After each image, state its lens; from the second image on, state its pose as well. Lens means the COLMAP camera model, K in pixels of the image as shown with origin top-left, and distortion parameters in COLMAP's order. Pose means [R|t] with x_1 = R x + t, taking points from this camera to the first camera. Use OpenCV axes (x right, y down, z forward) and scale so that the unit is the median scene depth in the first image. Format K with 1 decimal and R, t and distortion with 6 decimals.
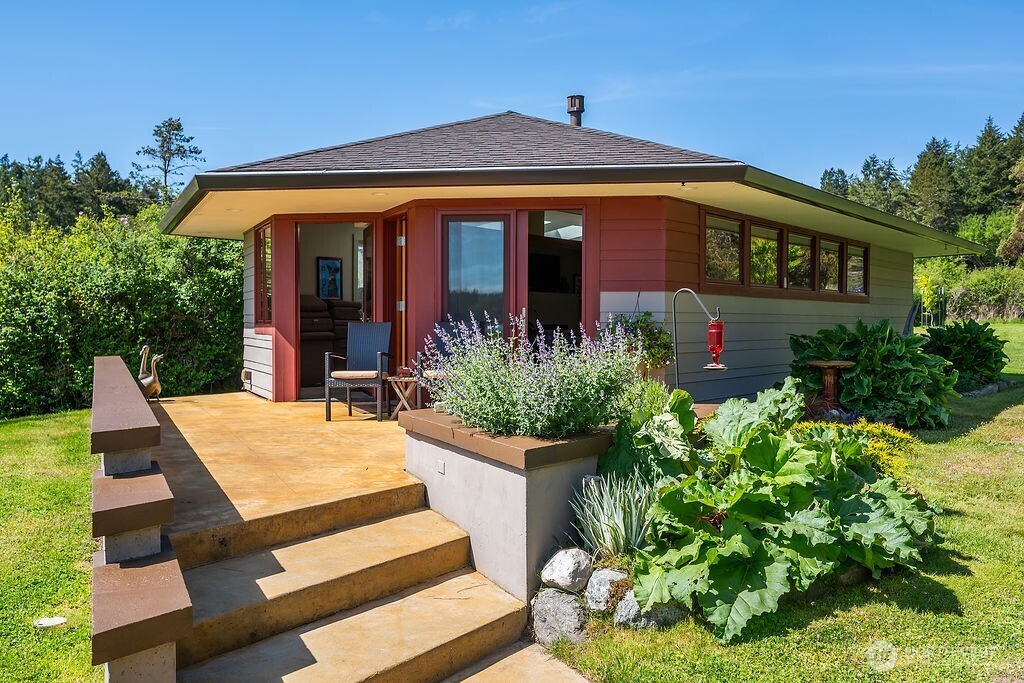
lens RADIAL K [[927.1, 0, 501.2], [0, 927.1, 344.8], [0, 0, 1]] dist [0.011177, -0.011975]
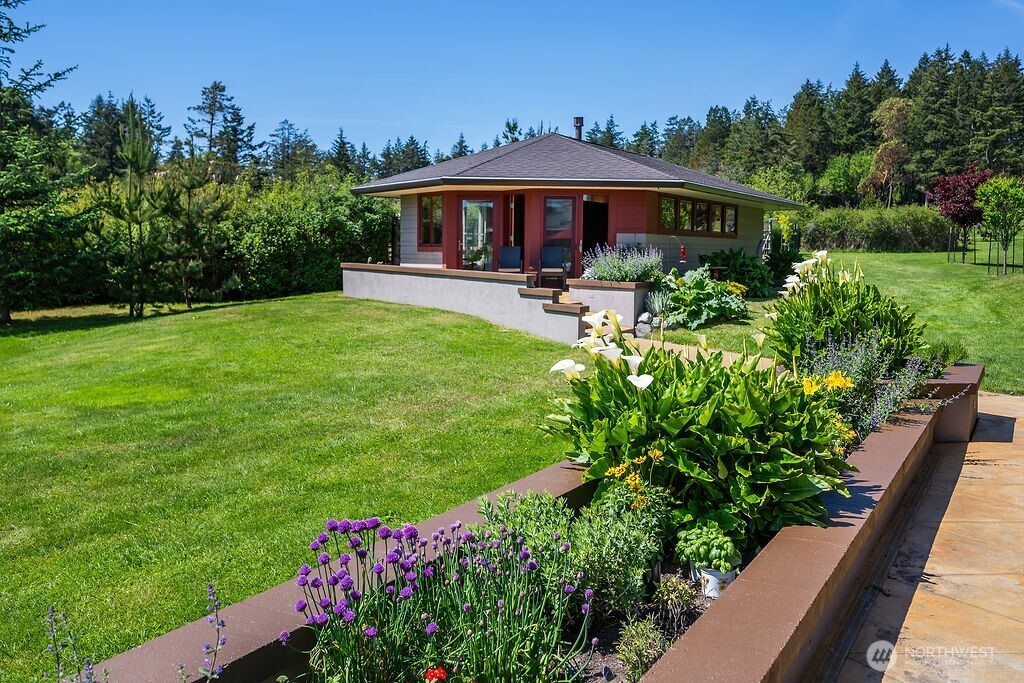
lens RADIAL K [[949.4, 0, 534.0], [0, 949.4, 322.7], [0, 0, 1]] dist [0.000846, 0.000000]
pose [[0.987884, -0.000949, 0.155190, -0.281519], [-0.007404, 0.998554, 0.053241, 0.023036], [-0.155016, -0.053745, 0.986449, -0.771377]]
